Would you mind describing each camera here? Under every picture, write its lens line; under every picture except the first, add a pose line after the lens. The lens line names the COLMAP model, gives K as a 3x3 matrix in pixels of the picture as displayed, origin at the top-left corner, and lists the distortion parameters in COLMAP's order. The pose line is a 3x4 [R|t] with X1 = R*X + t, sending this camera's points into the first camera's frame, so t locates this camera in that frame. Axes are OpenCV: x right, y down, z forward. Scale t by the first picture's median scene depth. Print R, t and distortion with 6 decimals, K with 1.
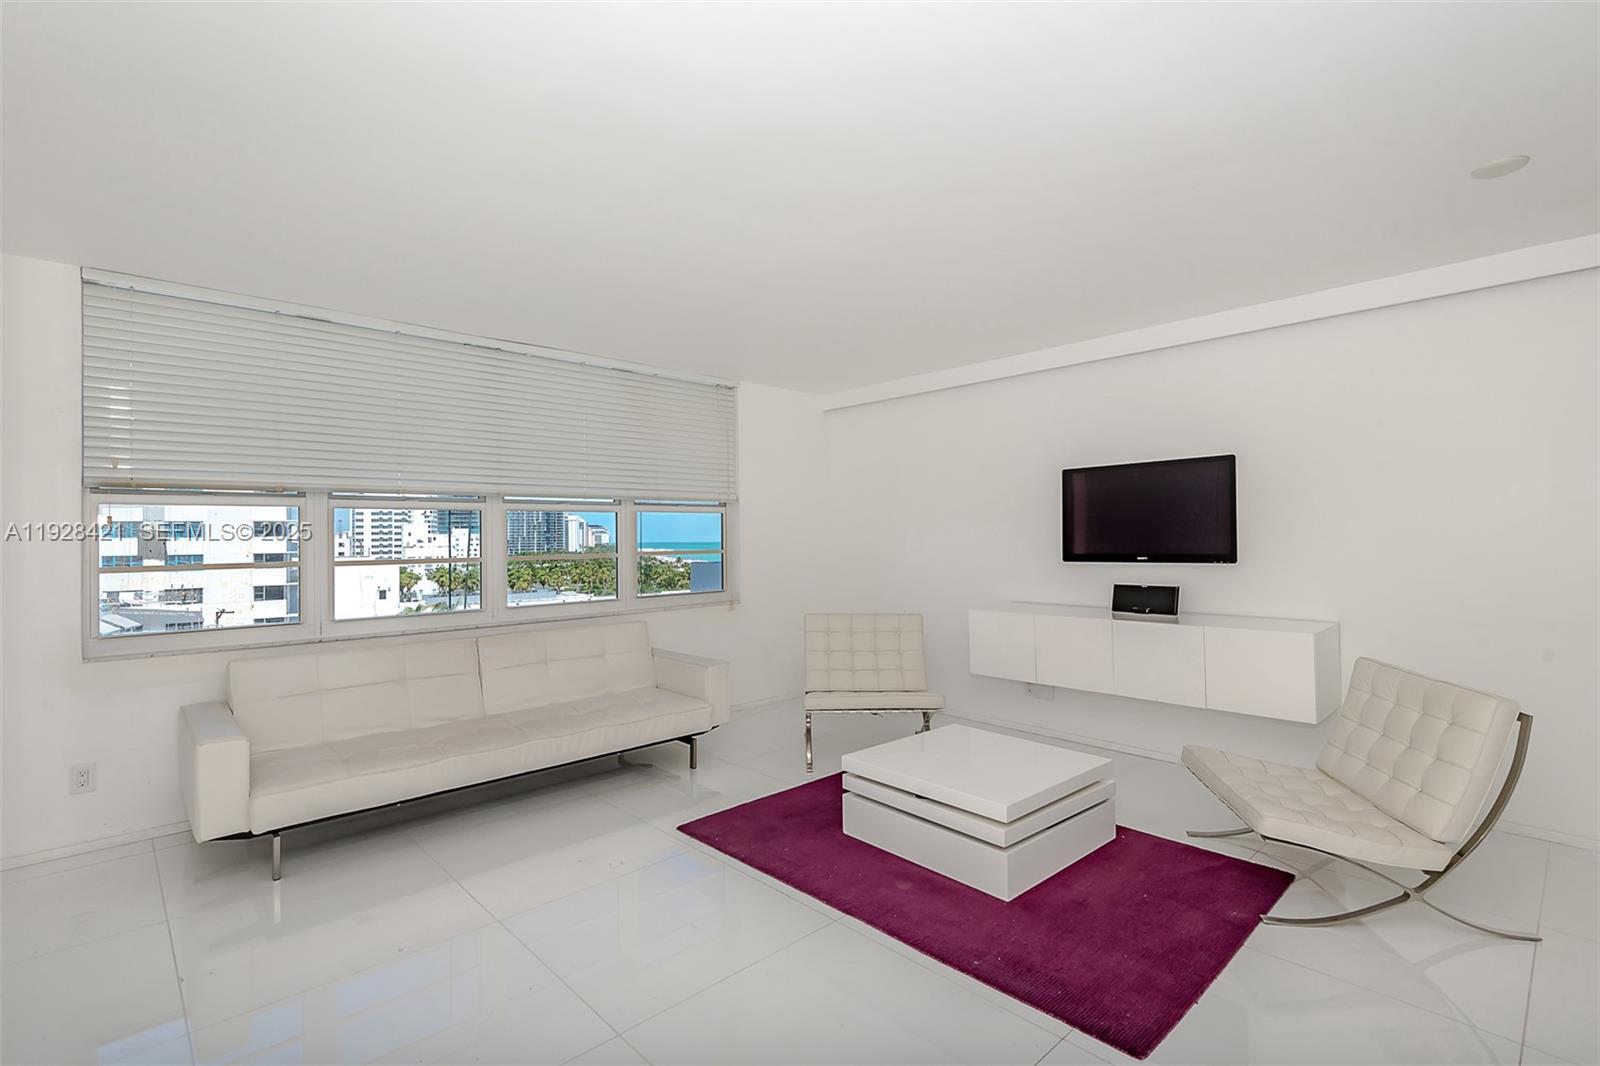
lens RADIAL K [[746.2, 0, 795.7], [0, 746.2, 497.2], [0, 0, 1]] dist [0.021098, -0.013871]
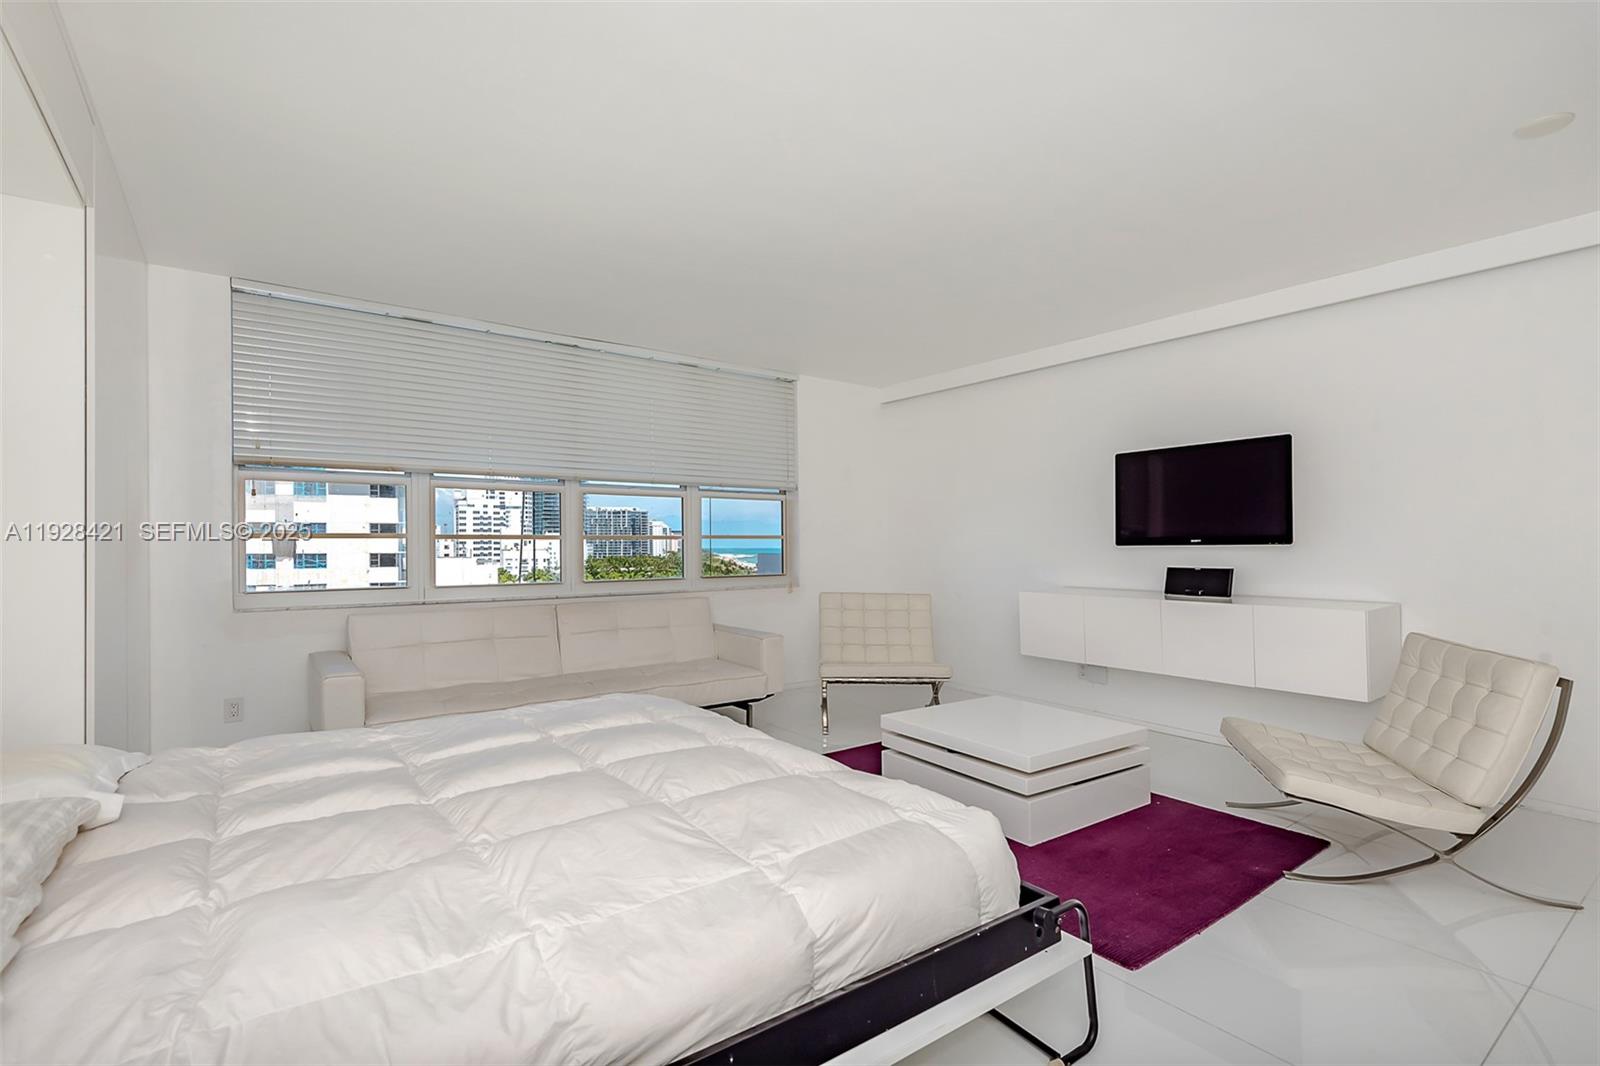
lens RADIAL K [[746.2, 0, 791.6], [0, 746.2, 510.5], [0, 0, 1]] dist [0.021098, -0.013871]
pose [[0.993631, 0.001719, -0.112668, 0.049006], [-0.000973, 0.999977, 0.006676, 0.042601], [0.112677, -0.006523, 0.993610, -0.064530]]
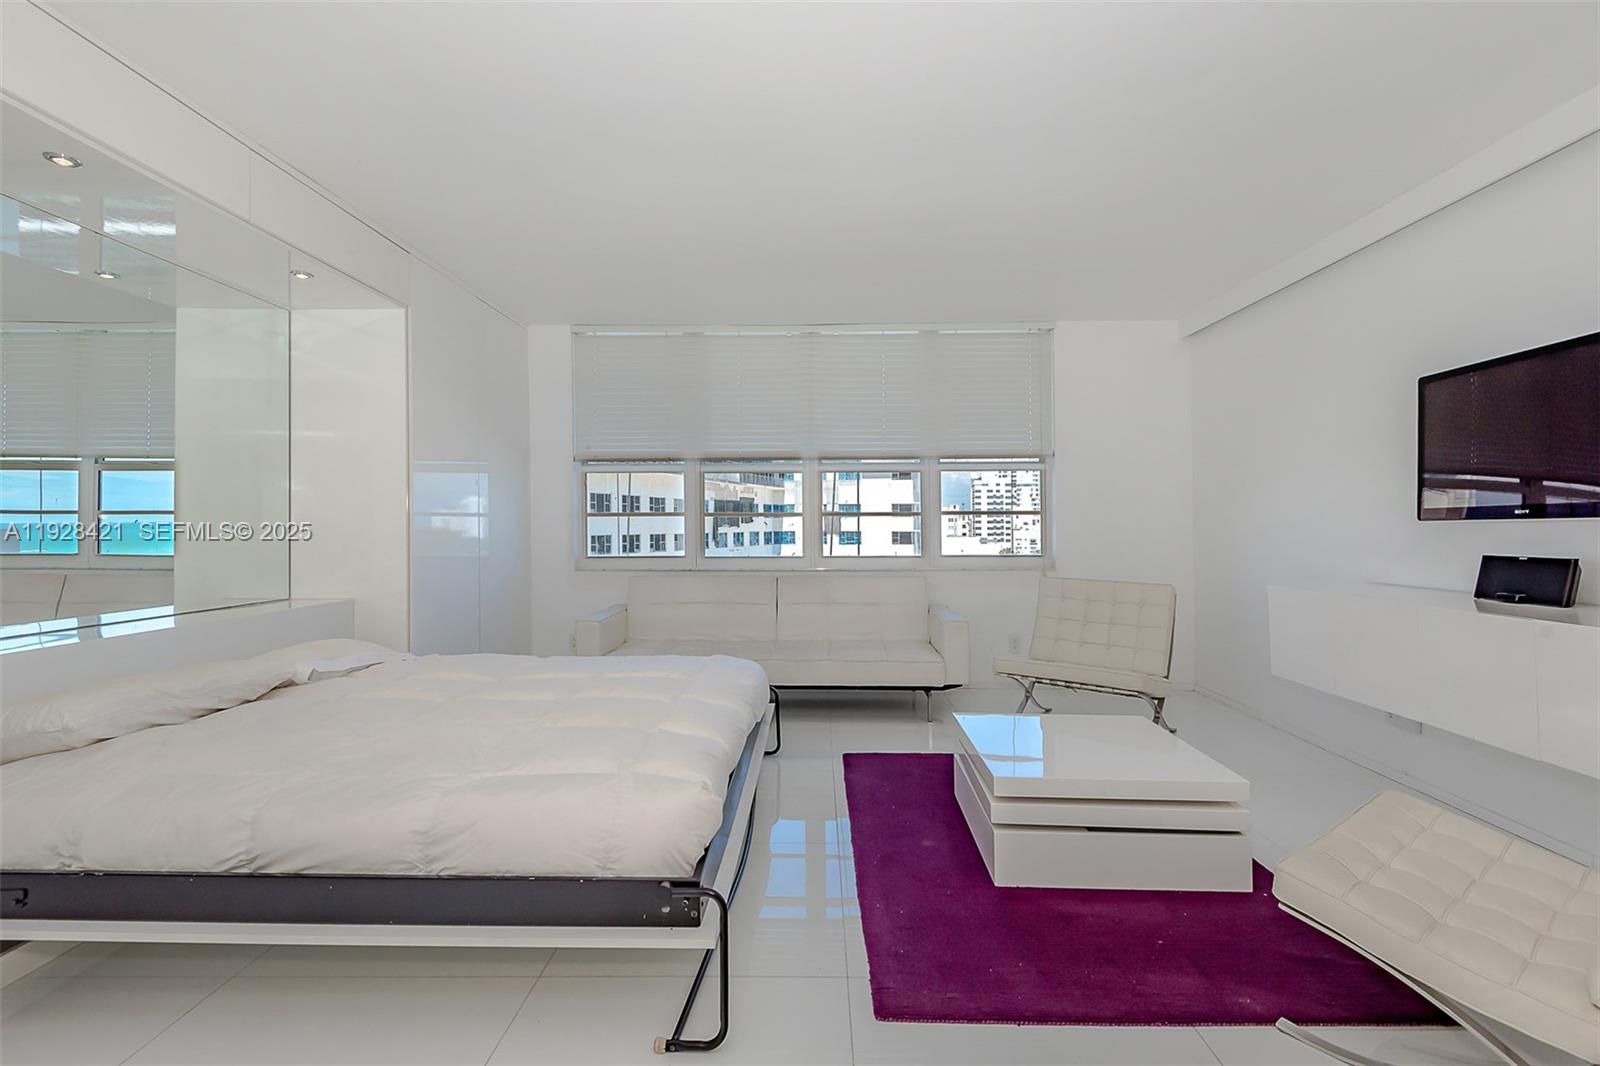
lens RADIAL K [[798.7, 0, 797.2], [0, 798.7, 534.0], [0, 0, 1]] dist [0.008802, -0.002073]
pose [[0.705627, 0.017582, -0.708365, 0.616529], [0.029659, 0.998083, 0.054317, 0.057246], [0.707963, -0.059337, 0.703753, 0.165729]]
